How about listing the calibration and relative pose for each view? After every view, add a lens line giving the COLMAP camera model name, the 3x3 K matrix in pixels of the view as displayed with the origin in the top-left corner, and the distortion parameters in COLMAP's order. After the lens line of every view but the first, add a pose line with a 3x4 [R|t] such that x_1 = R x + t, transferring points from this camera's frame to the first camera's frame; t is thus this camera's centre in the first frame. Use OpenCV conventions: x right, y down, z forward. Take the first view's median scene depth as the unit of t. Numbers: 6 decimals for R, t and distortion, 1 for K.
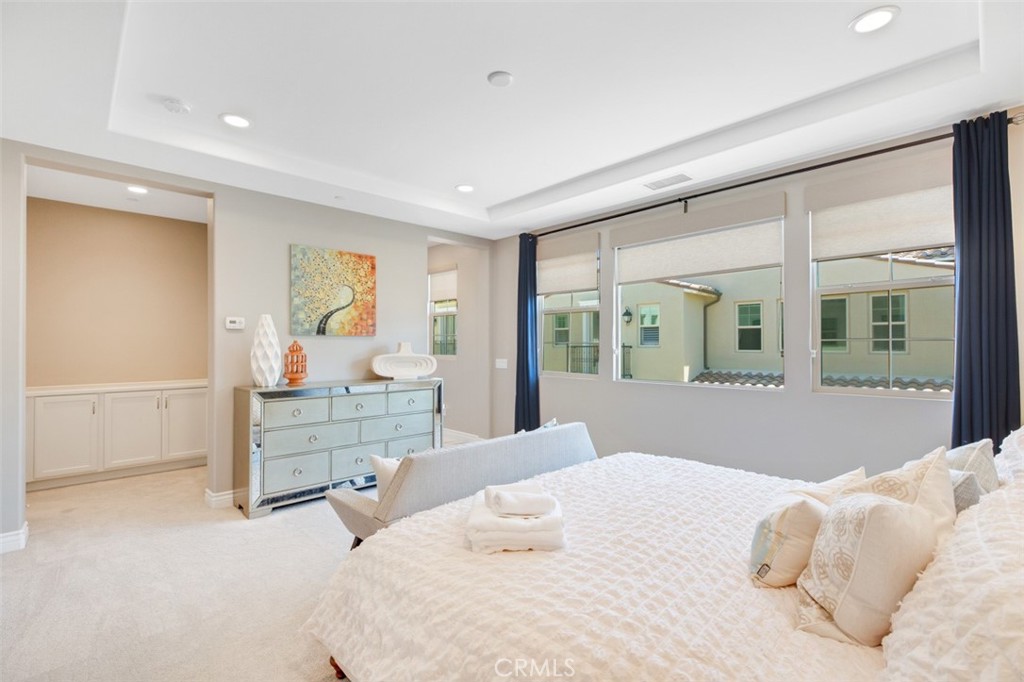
lens RADIAL K [[461.2, 0, 511.4], [0, 461.2, 339.5], [0, 0, 1]] dist [0.002821, -0.001268]
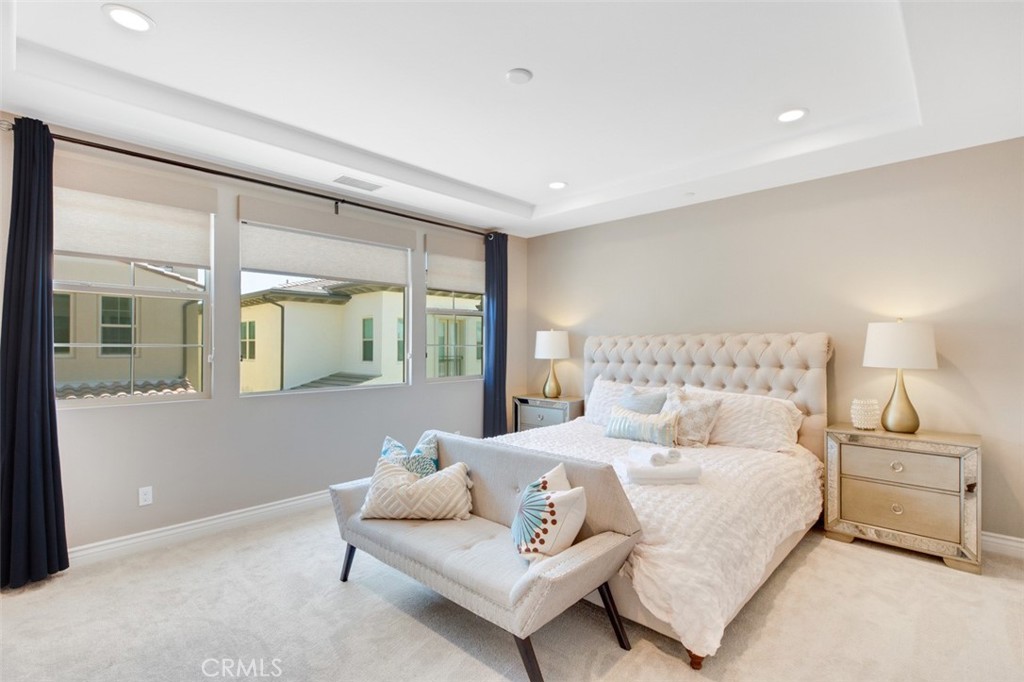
lens RADIAL K [[480.4, 0, 511.9], [0, 480.4, 344.4], [0, 0, 1]] dist [0.003724, -0.000283]
pose [[-0.075556, 0.003713, 0.997135, -0.529230], [-0.007713, 0.999961, -0.004308, 0.003840], [-0.997112, -0.008016, -0.075524, 0.552864]]
